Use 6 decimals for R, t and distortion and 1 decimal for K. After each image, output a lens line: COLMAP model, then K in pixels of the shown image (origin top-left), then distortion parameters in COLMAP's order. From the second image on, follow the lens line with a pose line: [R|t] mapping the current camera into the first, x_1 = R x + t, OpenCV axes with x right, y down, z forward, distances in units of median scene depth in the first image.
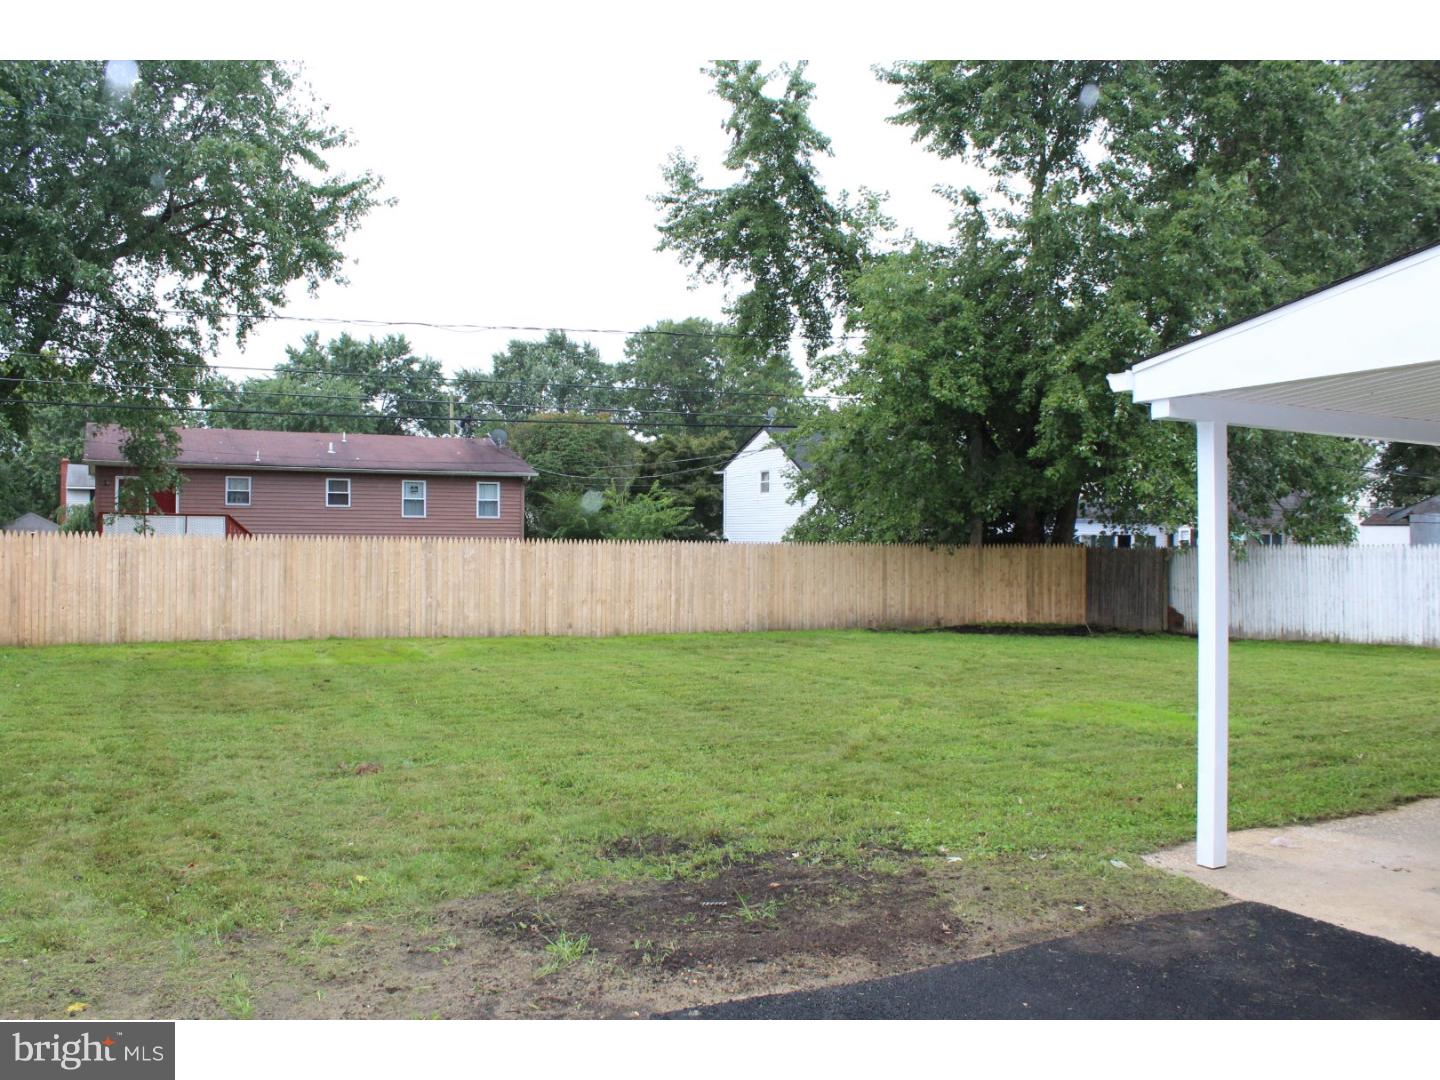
lens RADIAL K [[1184.9, 0, 720.0], [0, 1184.9, 540.0], [0, 0, 1]] dist [-0.151903, 0.116553]
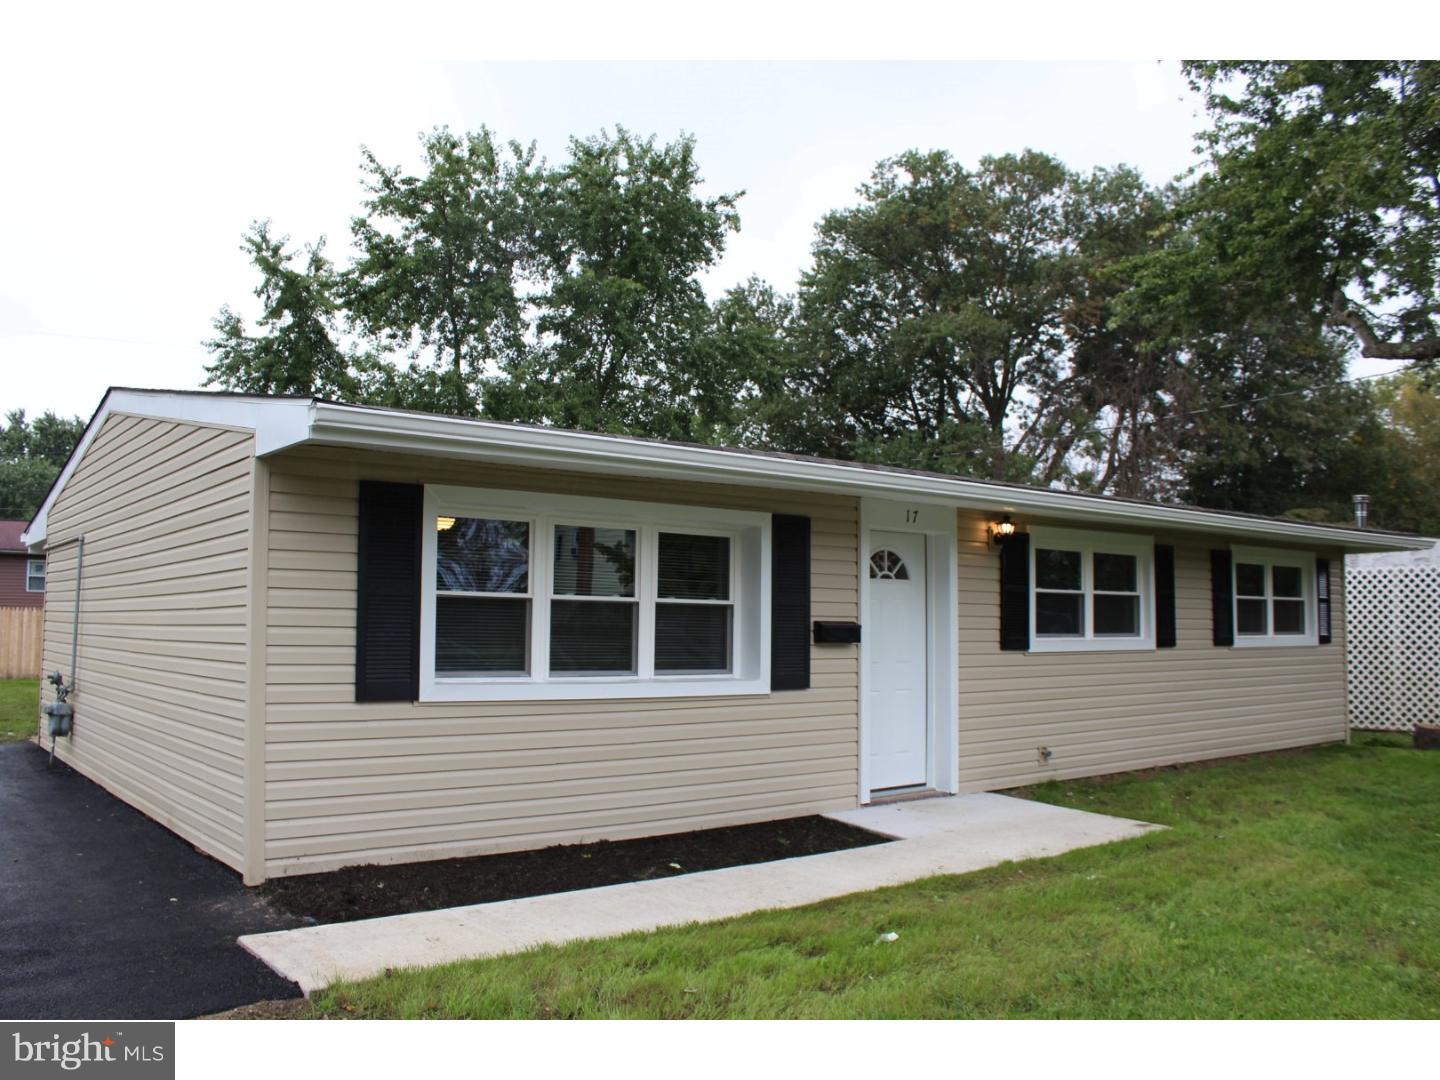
lens RADIAL K [[1184.9, 0, 720.0], [0, 1184.9, 540.0], [0, 0, 1]] dist [-0.151903, 0.116553]
pose [[0.983149, 0.013967, 0.182273, 0.271635], [-0.001920, 0.997811, -0.066102, 0.004625], [-0.182797, 0.064638, 0.981023, -0.327652]]
